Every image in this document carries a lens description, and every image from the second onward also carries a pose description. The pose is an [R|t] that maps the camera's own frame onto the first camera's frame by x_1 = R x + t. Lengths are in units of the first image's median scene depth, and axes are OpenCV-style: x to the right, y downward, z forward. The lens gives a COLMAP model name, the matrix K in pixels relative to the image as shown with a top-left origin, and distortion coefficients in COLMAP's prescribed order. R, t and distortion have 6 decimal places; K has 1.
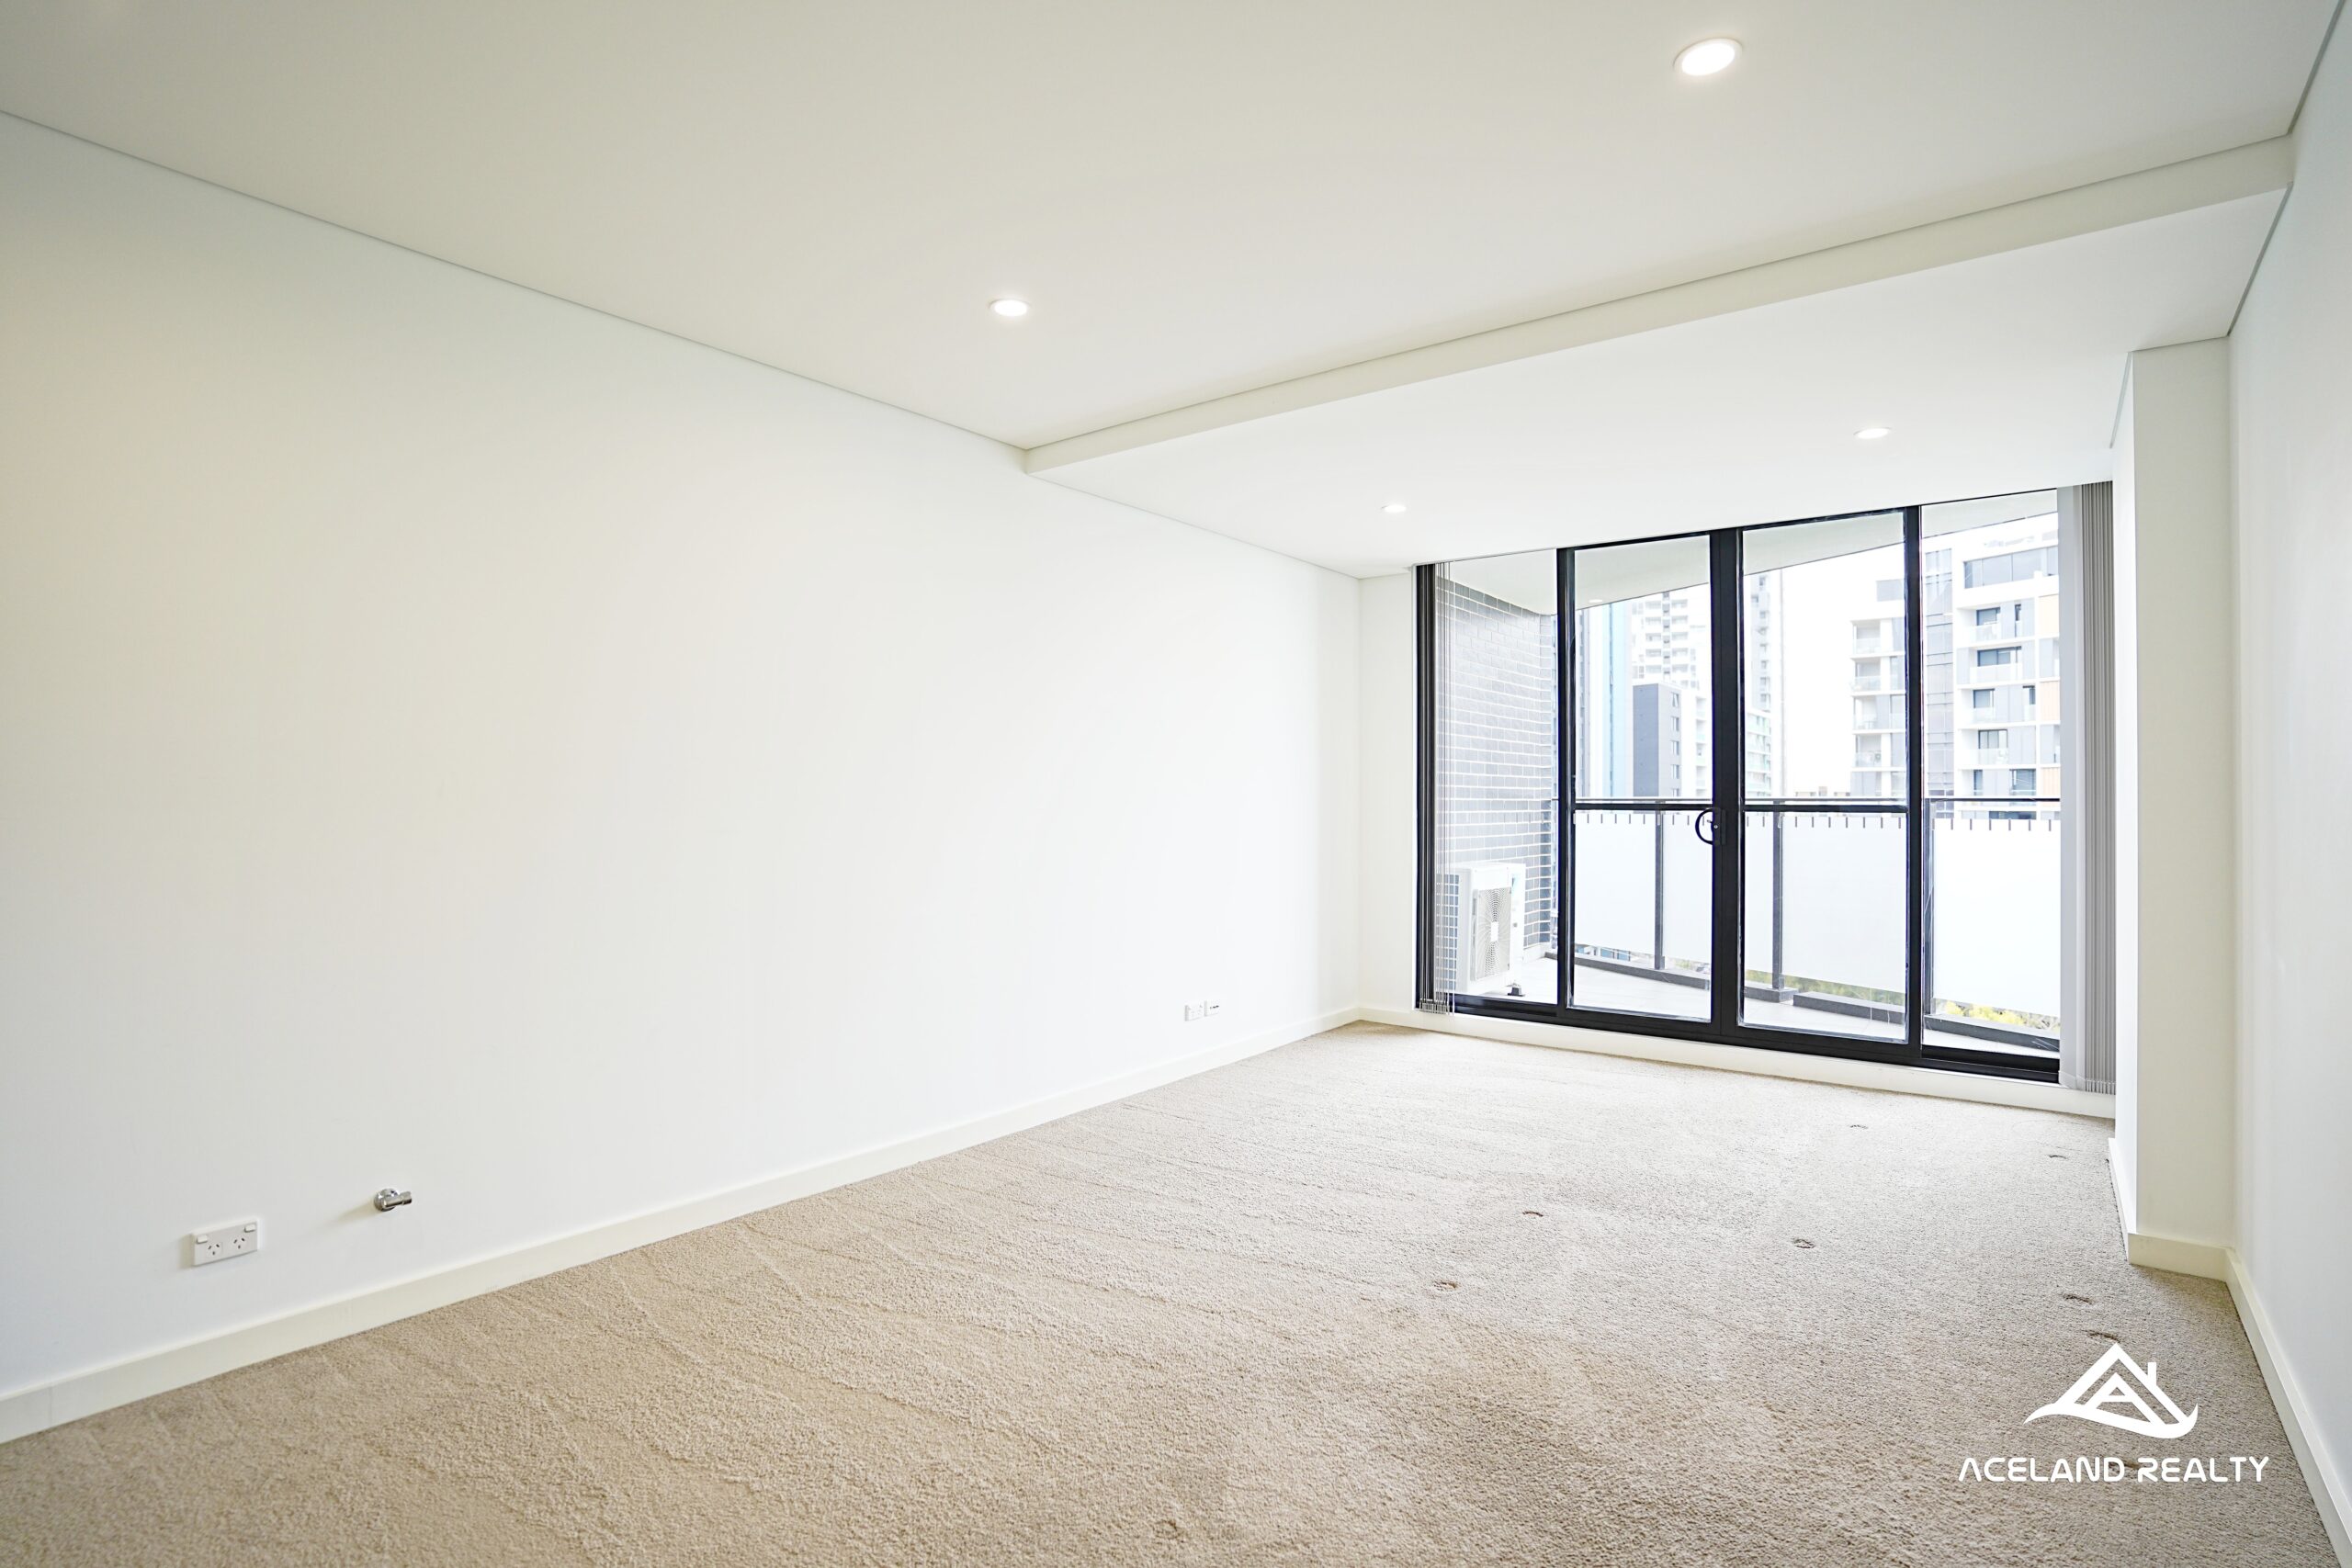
lens RADIAL K [[1147.6, 0, 1176.5], [0, 1147.6, 798.2], [0, 0, 1]] dist [-0.025267, 0.000130]
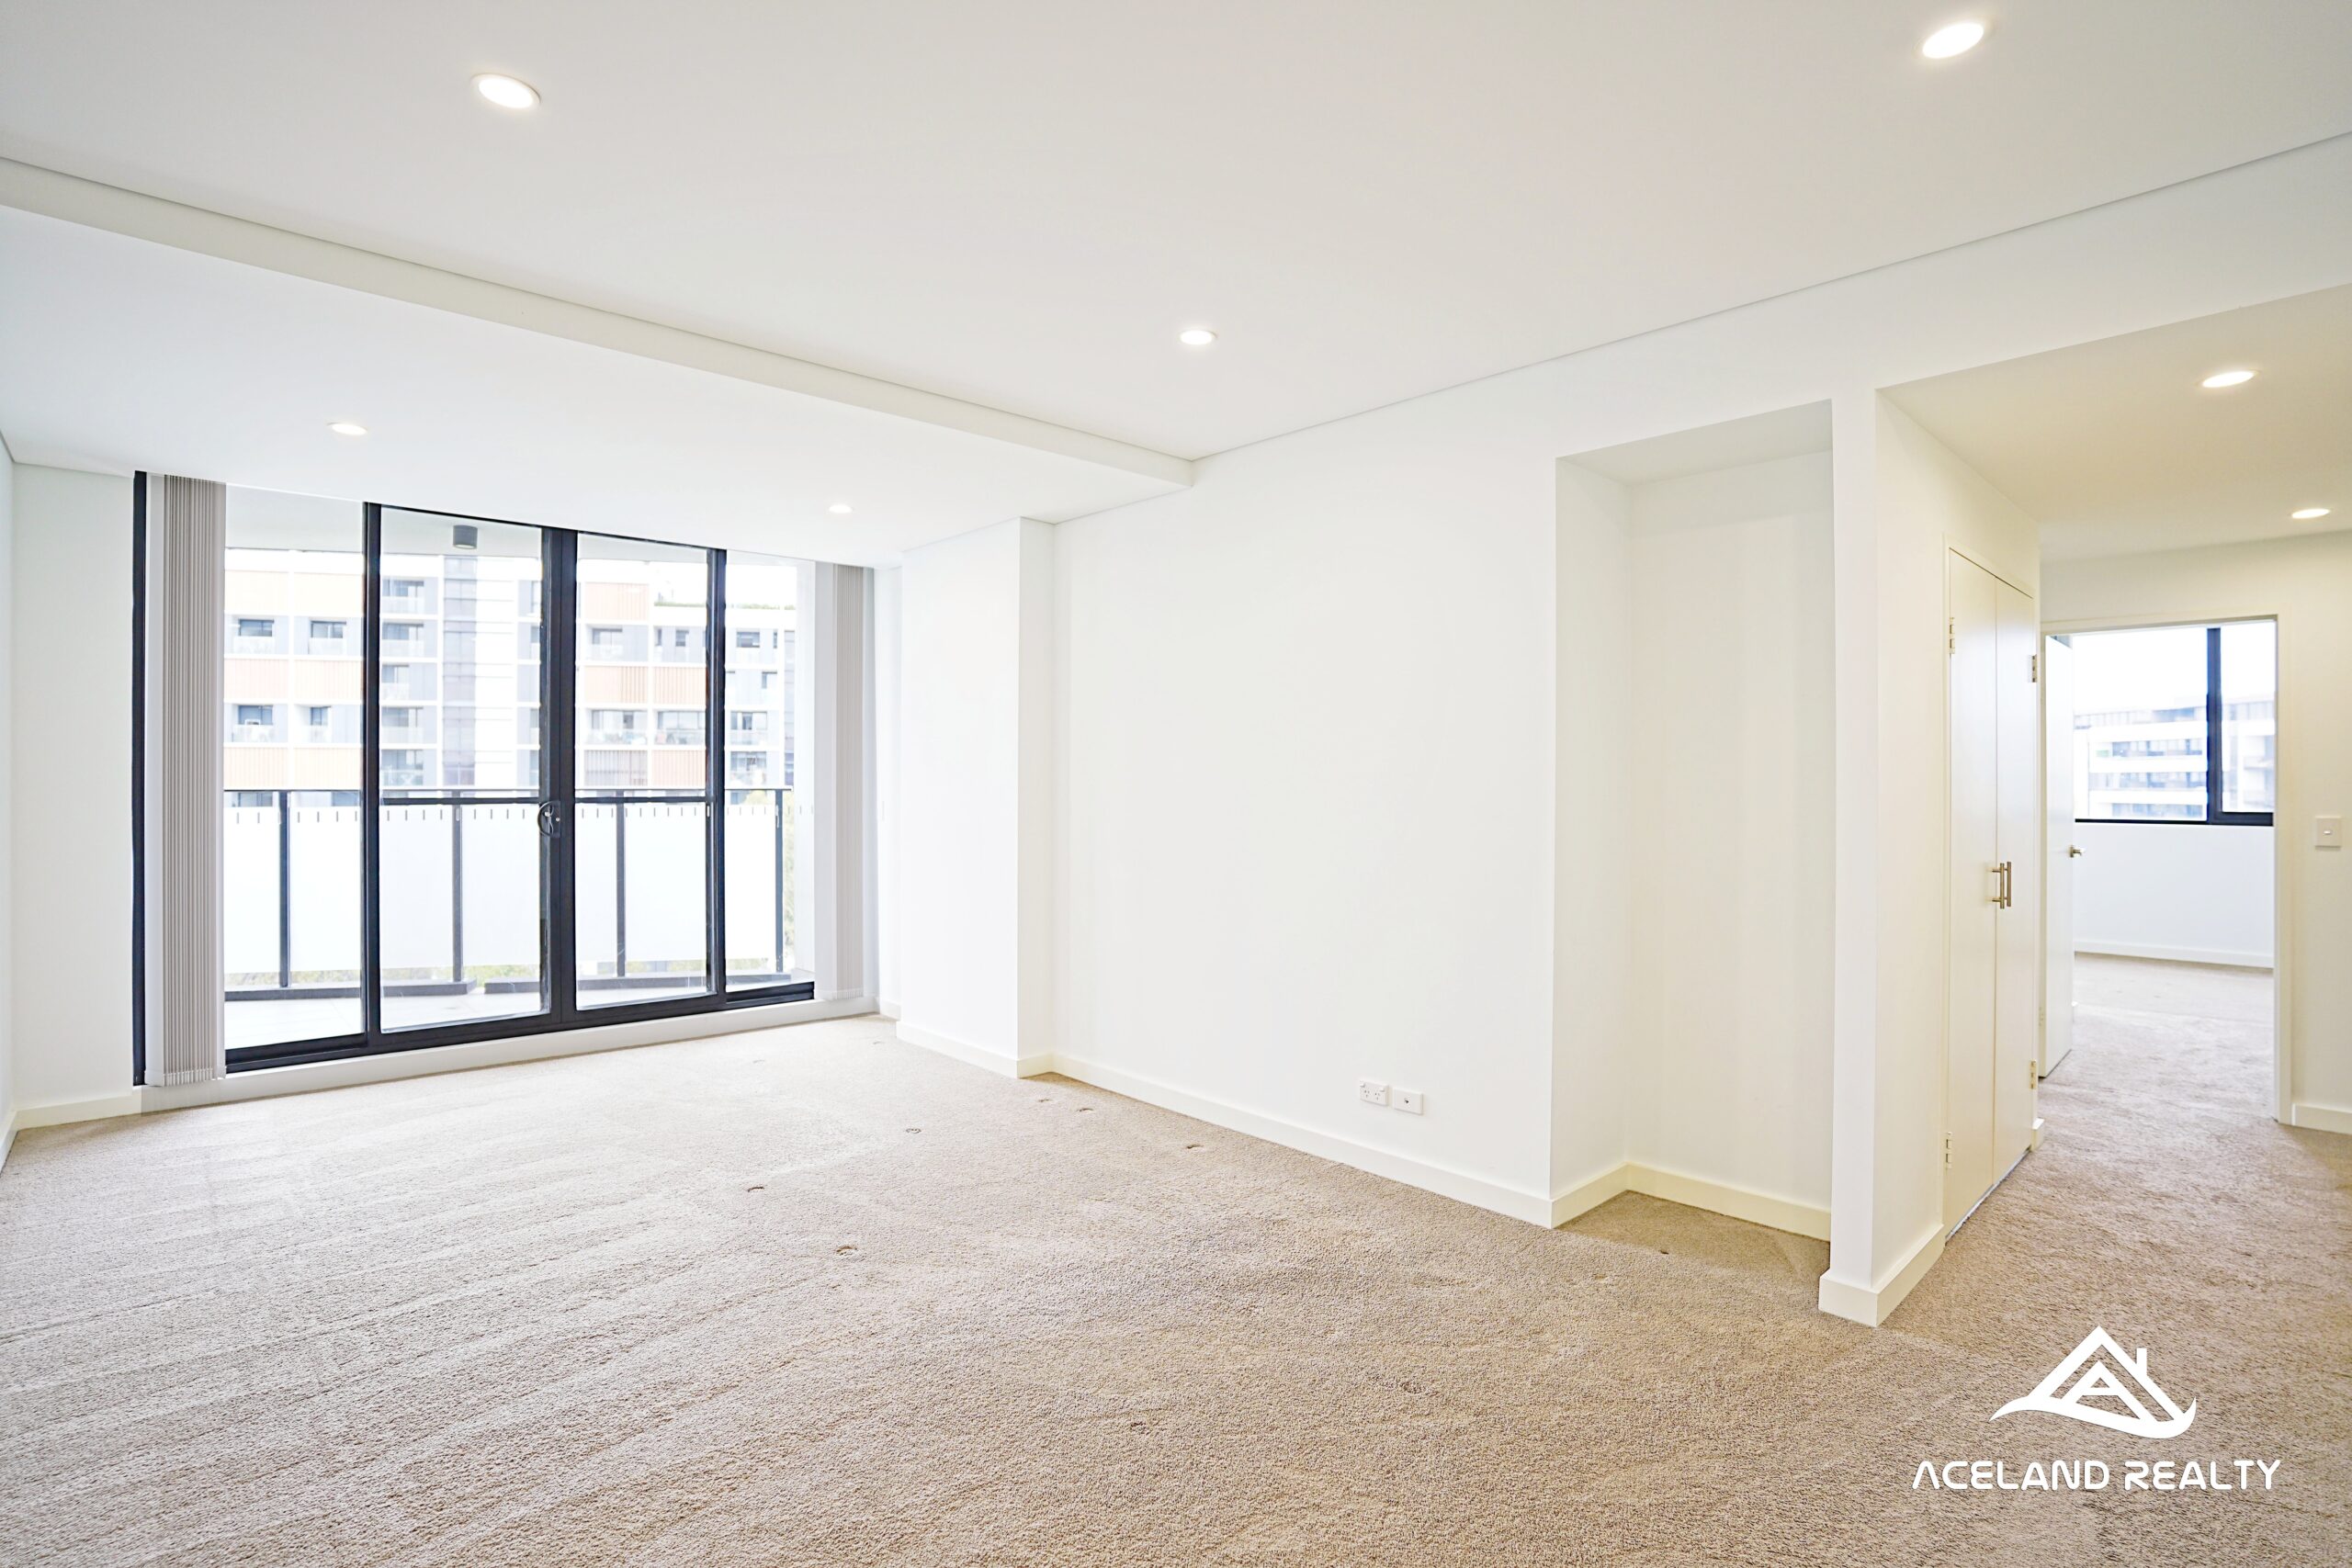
lens RADIAL K [[1119.9, 0, 1176.0], [0, 1119.9, 784.0], [0, 0, 1]] dist [-0.020090, 0.000624]
pose [[0.193968, 0.004428, 0.980998, -0.402975], [-0.000432, 0.999990, -0.004429, -0.002366], [-0.981008, 0.000435, 0.193968, 0.274400]]
